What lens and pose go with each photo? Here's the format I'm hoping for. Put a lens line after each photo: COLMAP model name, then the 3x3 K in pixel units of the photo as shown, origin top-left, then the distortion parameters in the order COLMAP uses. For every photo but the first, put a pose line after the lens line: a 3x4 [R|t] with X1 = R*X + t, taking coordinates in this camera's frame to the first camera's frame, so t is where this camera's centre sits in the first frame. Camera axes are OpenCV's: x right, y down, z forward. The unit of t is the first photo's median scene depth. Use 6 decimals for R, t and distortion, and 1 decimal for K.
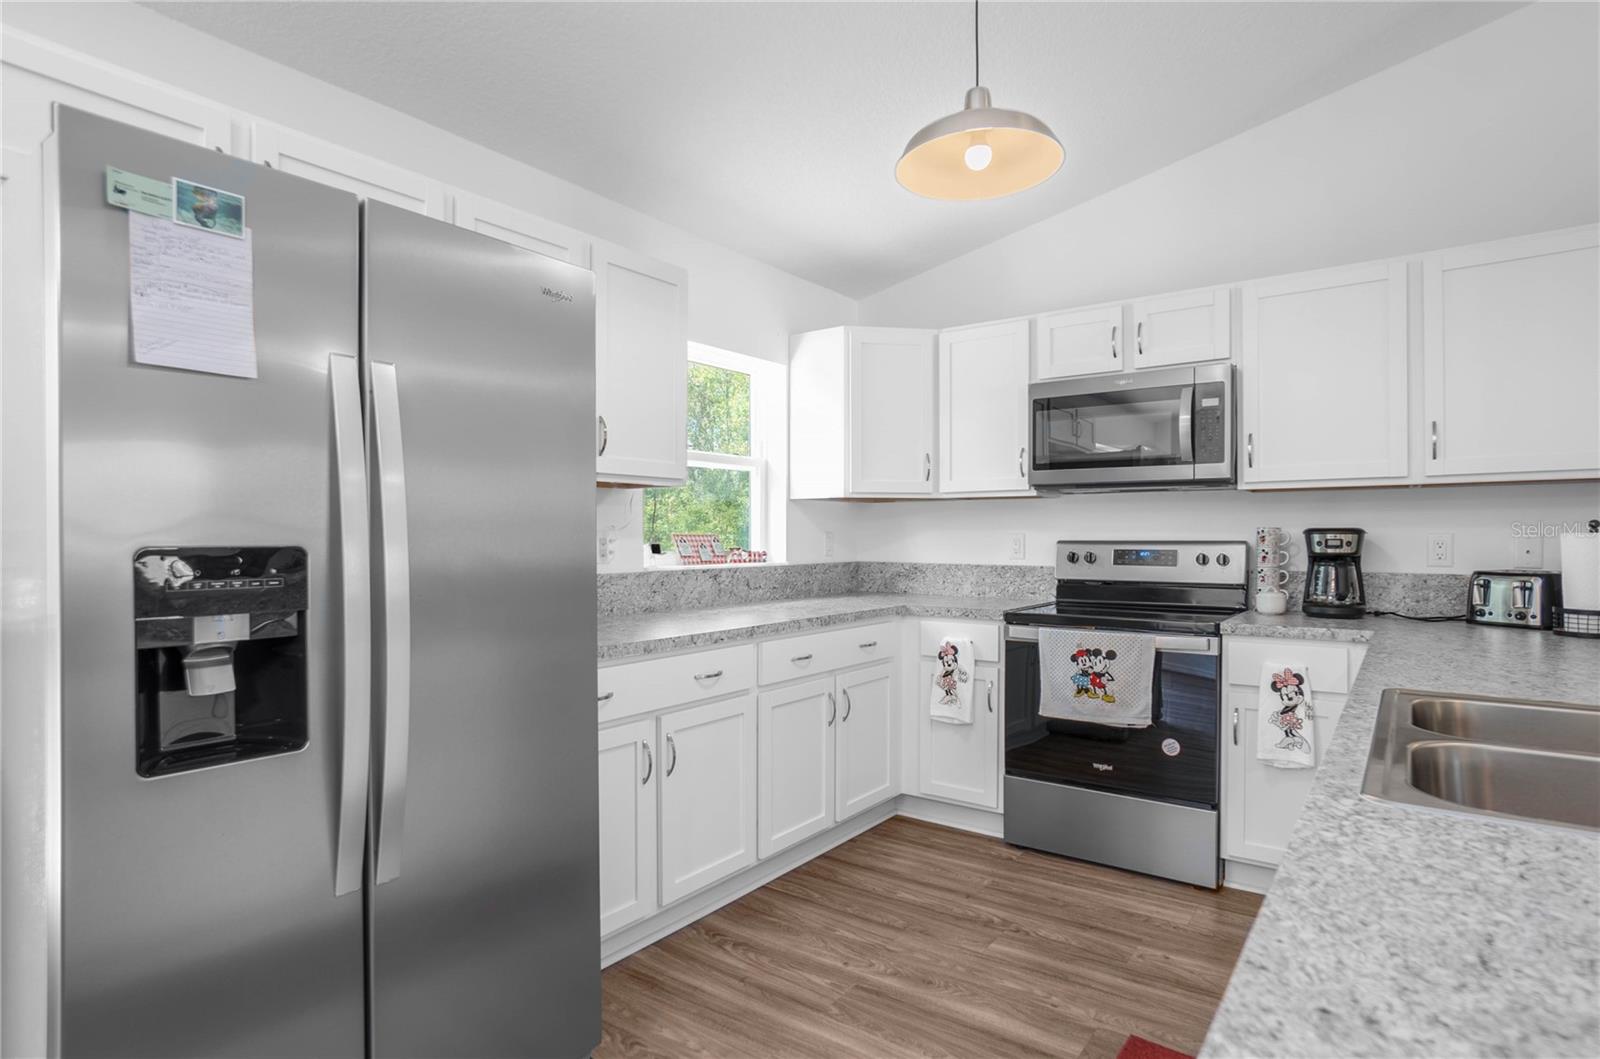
lens RADIAL K [[831.2, 0, 794.9], [0, 831.2, 524.1], [0, 0, 1]] dist [-0.043741, 0.029119]
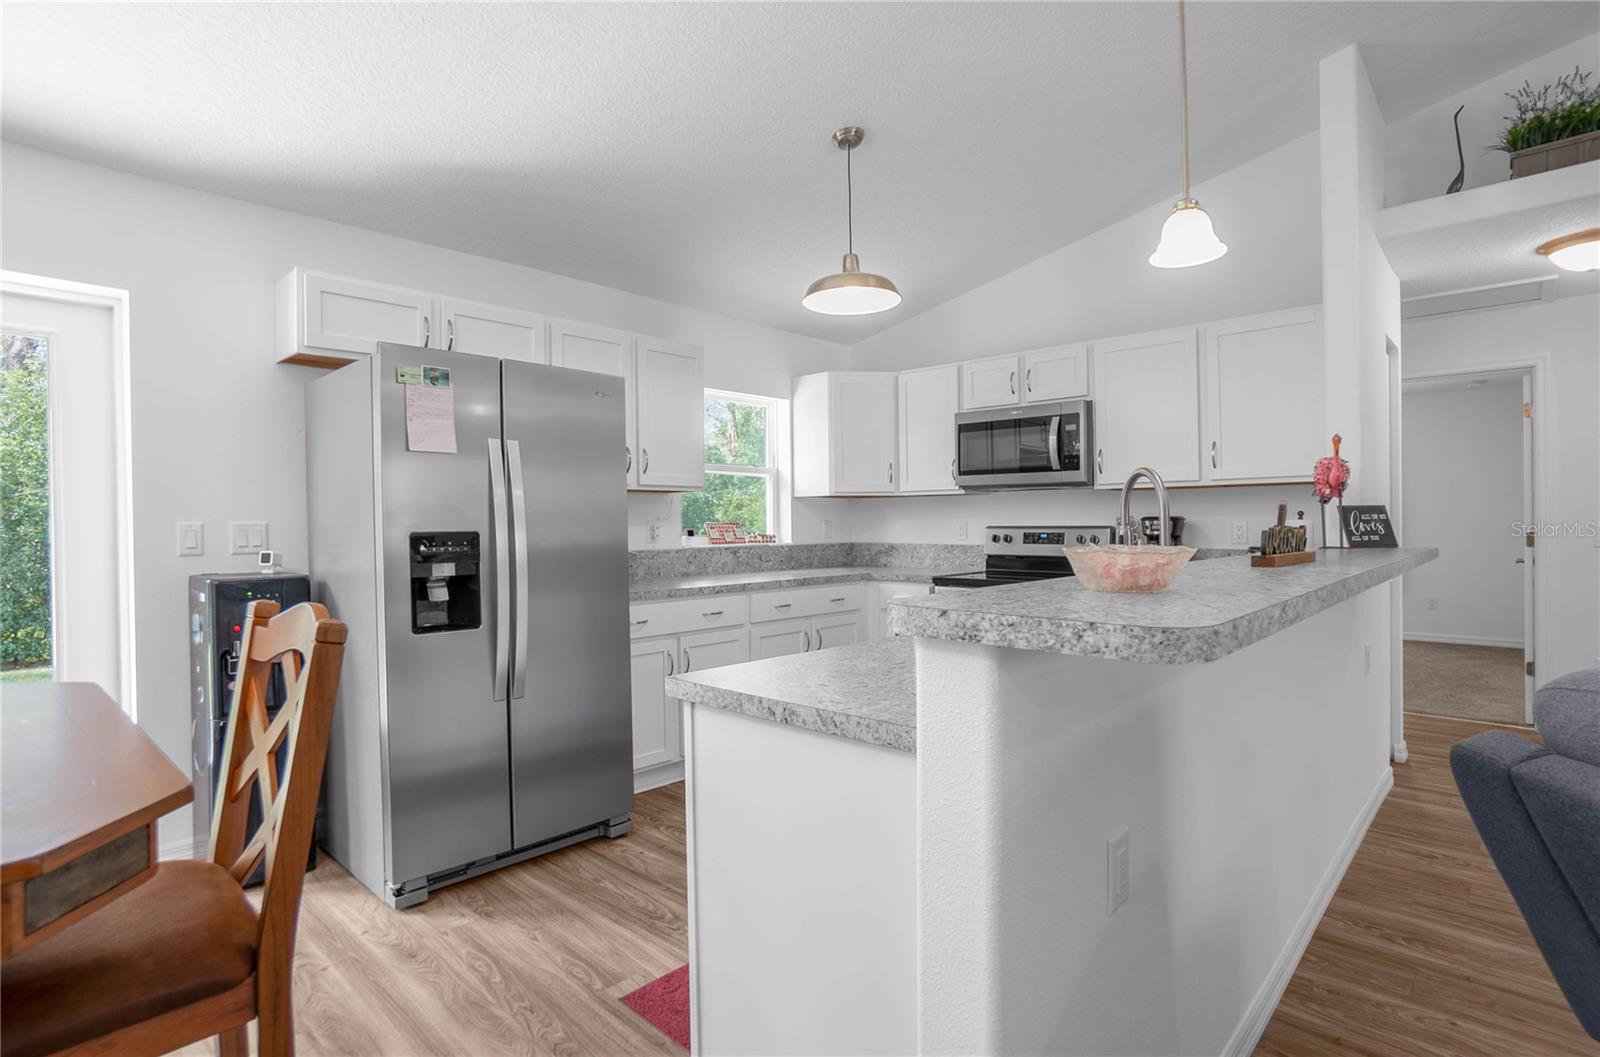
lens RADIAL K [[786.5, 0, 800.0], [0, 786.5, 528.5], [0, 0, 1]] dist [-0.056219, 0.017790]
pose [[0.994067, -0.004702, -0.108671, 0.187366], [0.007118, 0.999736, 0.021849, -0.007871], [0.108540, -0.022493, 0.993838, -0.382064]]
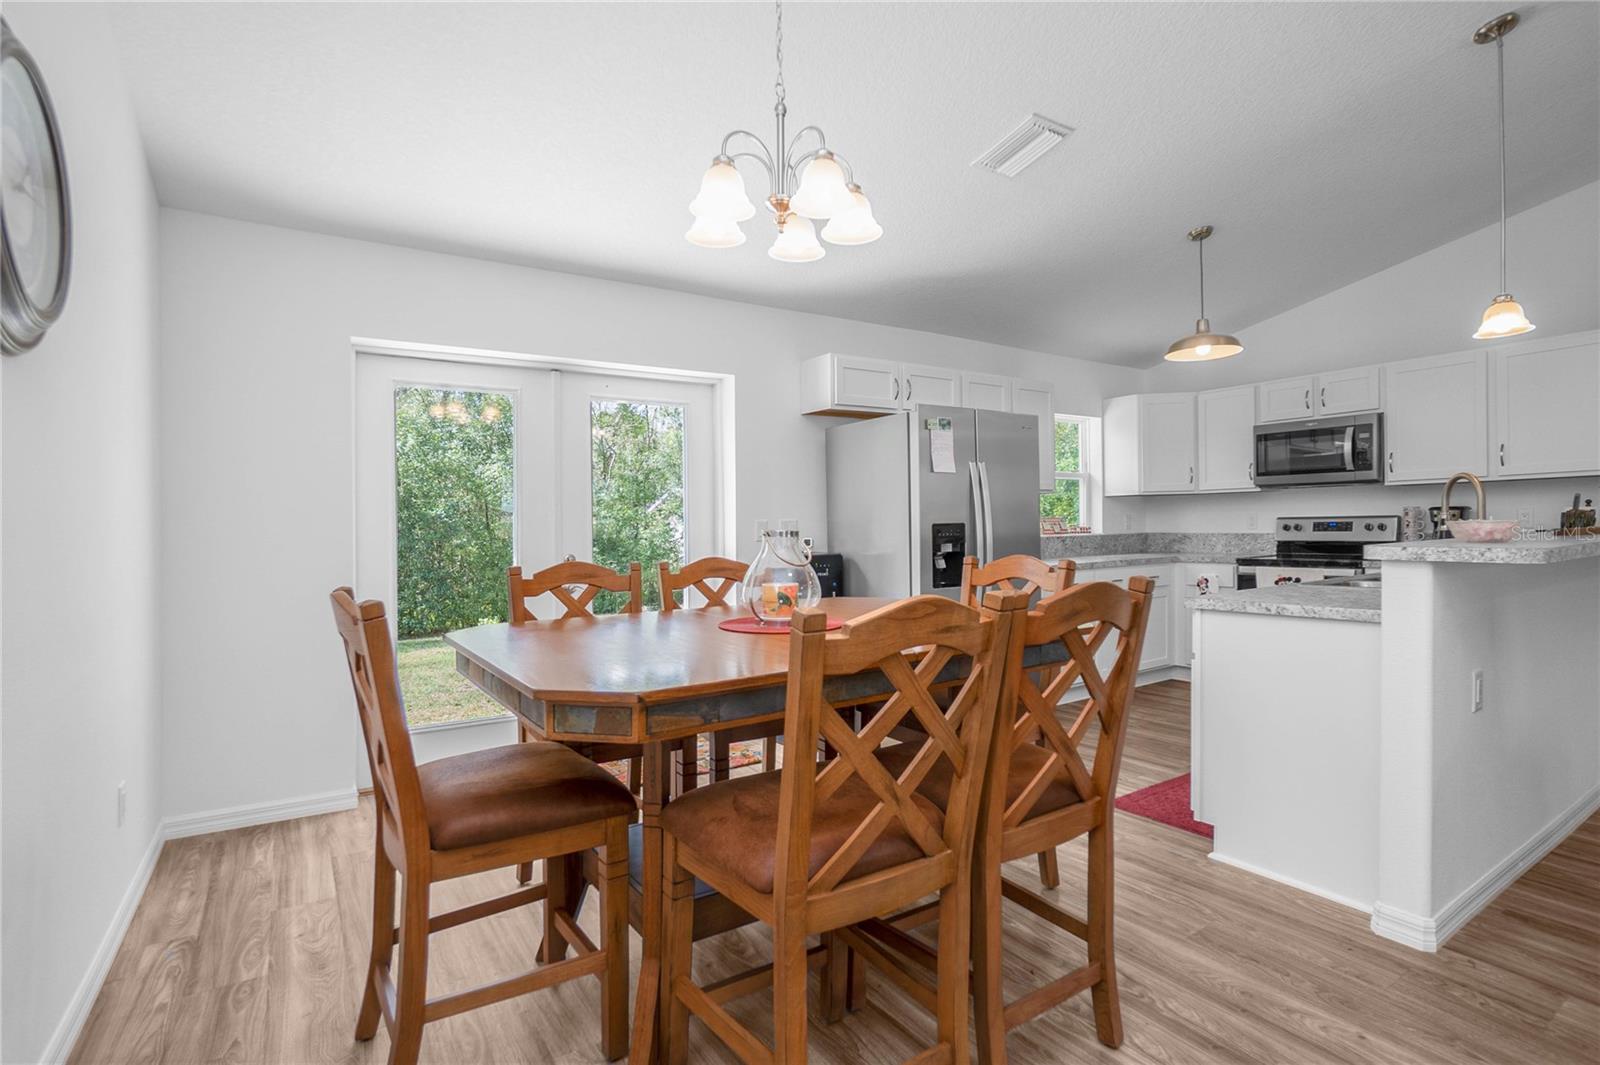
lens RADIAL K [[771.4, 0, 807.8], [0, 771.4, 540.7], [0, 0, 1]] dist [-0.050571, 0.012671]
pose [[0.944247, -0.010498, -0.329071, -0.081893], [0.023456, 0.999097, 0.035434, -0.010723], [0.328402, -0.041178, 0.943640, -0.885839]]
